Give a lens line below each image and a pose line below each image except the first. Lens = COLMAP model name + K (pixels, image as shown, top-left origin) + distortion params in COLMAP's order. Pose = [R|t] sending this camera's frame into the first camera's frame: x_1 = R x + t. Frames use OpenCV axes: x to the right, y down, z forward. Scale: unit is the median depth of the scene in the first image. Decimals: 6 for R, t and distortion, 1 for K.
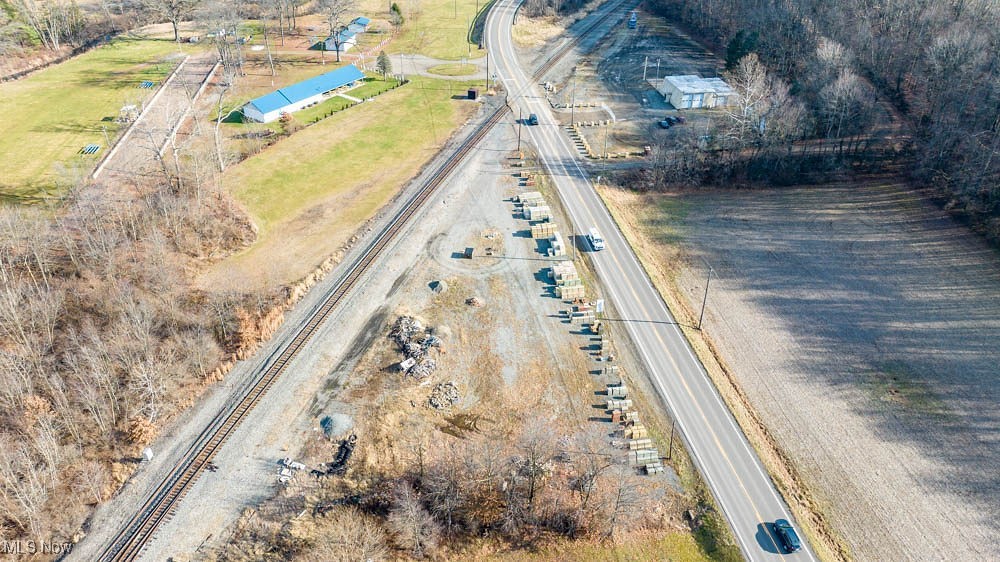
lens RADIAL K [[703.5, 0, 500.0], [0, 703.5, 281.0], [0, 0, 1]] dist [-0.021031, 0.007649]
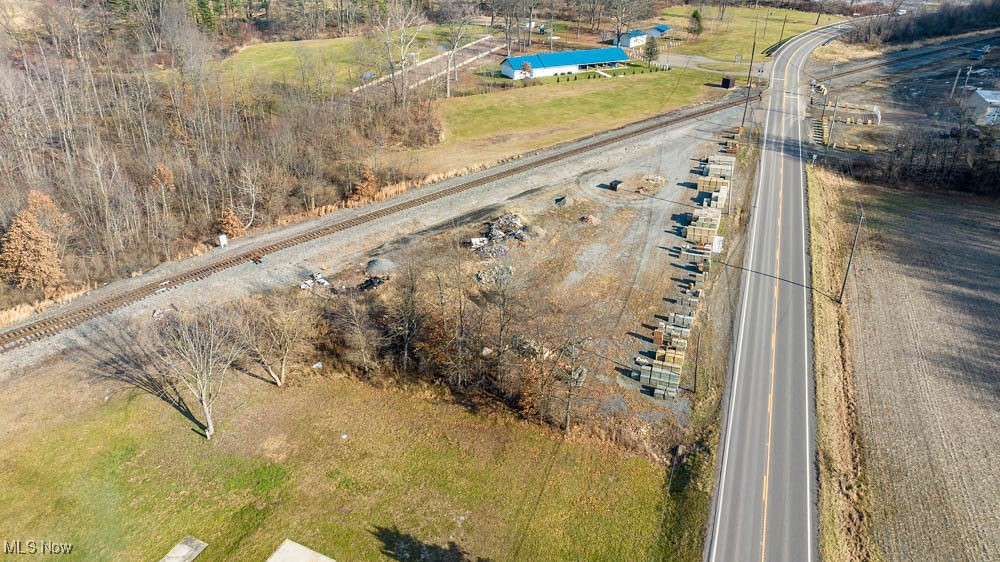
lens RADIAL K [[703.5, 0, 500.0], [0, 703.5, 281.0], [0, 0, 1]] dist [-0.021031, 0.007649]
pose [[0.866624, 0.236938, -0.439117, 0.271128], [-0.281883, 0.958654, -0.039045, 0.167325], [0.411710, 0.157617, 0.897581, 0.146724]]
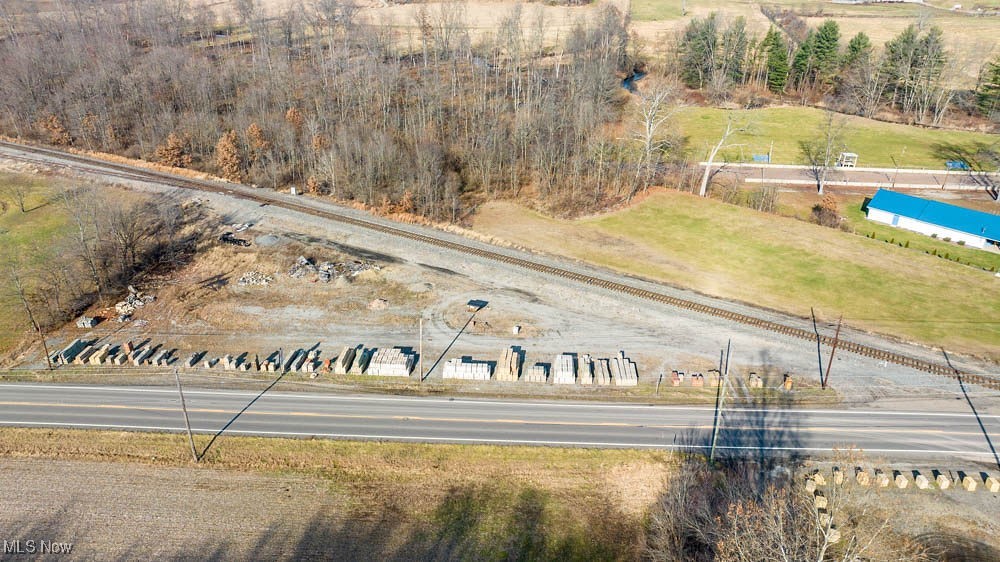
lens RADIAL K [[702.9, 0, 500.0], [0, 702.9, 281.0], [0, 0, 1]] dist [-0.002036, -0.042631]
pose [[-0.216382, 0.432547, -0.875261, 0.670764], [-0.559641, 0.679640, 0.474227, -0.478805], [0.799988, 0.592447, 0.095009, 0.986914]]
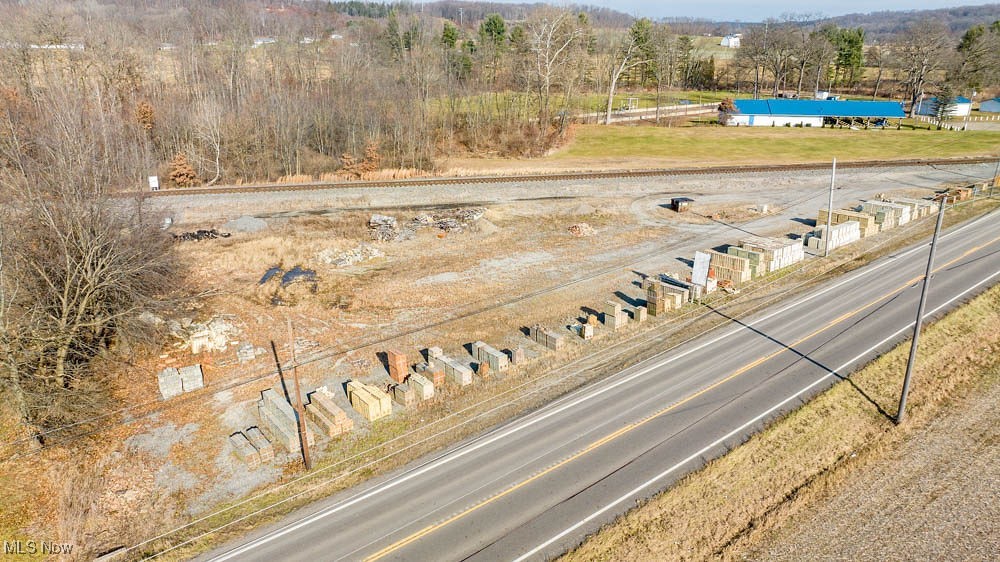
lens RADIAL K [[703.5, 0, 499.5], [0, 703.5, 283.3], [0, 0, 1]] dist [-0.037679, 0.045980]
pose [[0.495526, 0.289830, -0.818812, 0.402762], [-0.492284, 0.870375, 0.010162, 0.092190], [0.715619, 0.398052, 0.573972, 0.615877]]
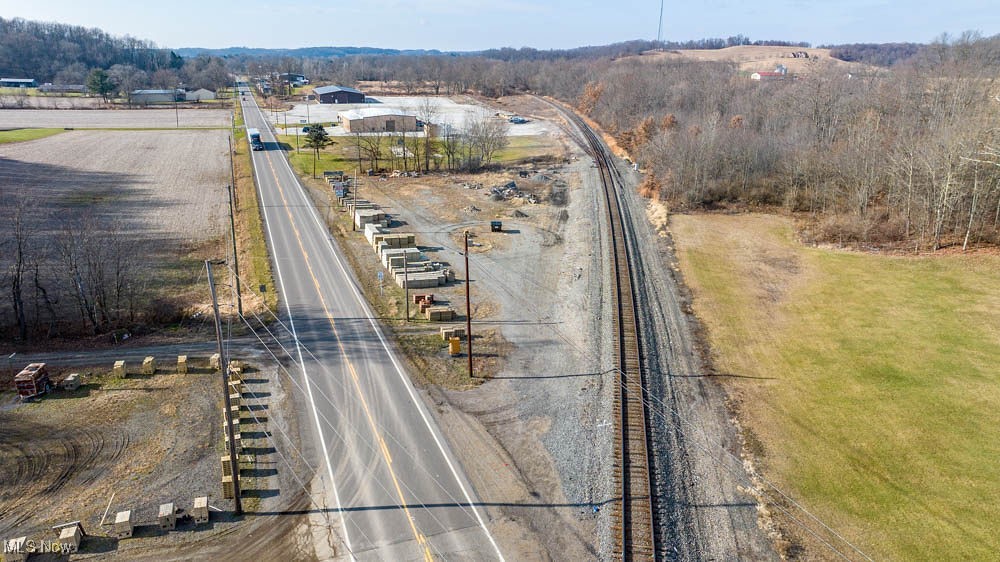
lens RADIAL K [[702.9, 0, 500.0], [0, 702.9, 281.0], [0, 0, 1]] dist [-0.002036, -0.042631]
pose [[-0.983311, 0.039644, -0.177558, 0.092717], [-0.115942, 0.615558, 0.779516, -0.624156], [0.140200, 0.787094, -0.600689, 1.587082]]
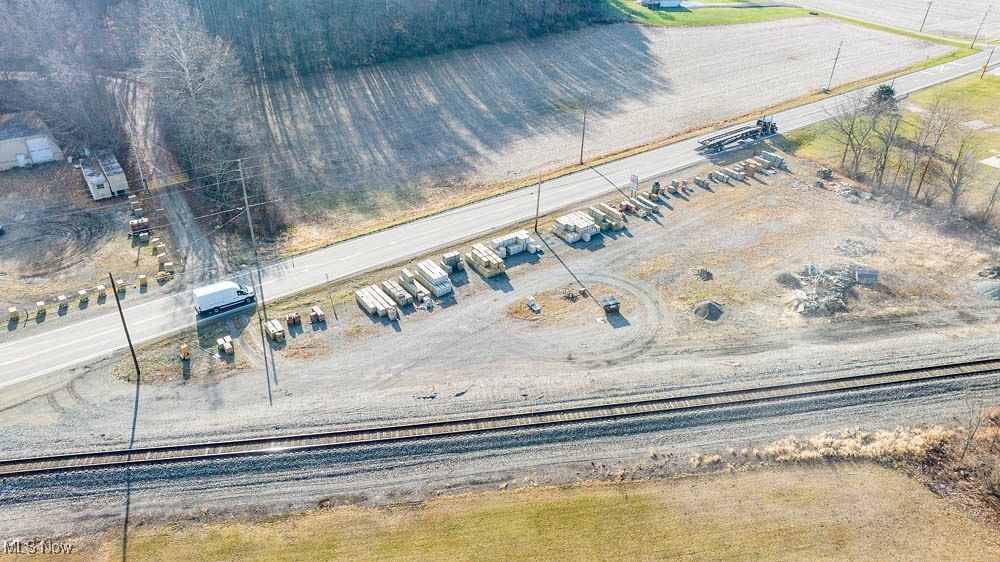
lens RADIAL K [[702.9, 0, 500.0], [0, 702.9, 281.0], [0, 0, 1]] dist [-0.002036, -0.042631]
pose [[-0.457765, -0.474785, 0.751685, -0.461634], [0.490529, 0.570267, 0.658921, -0.512785], [-0.741507, 0.670354, -0.028152, 1.135875]]
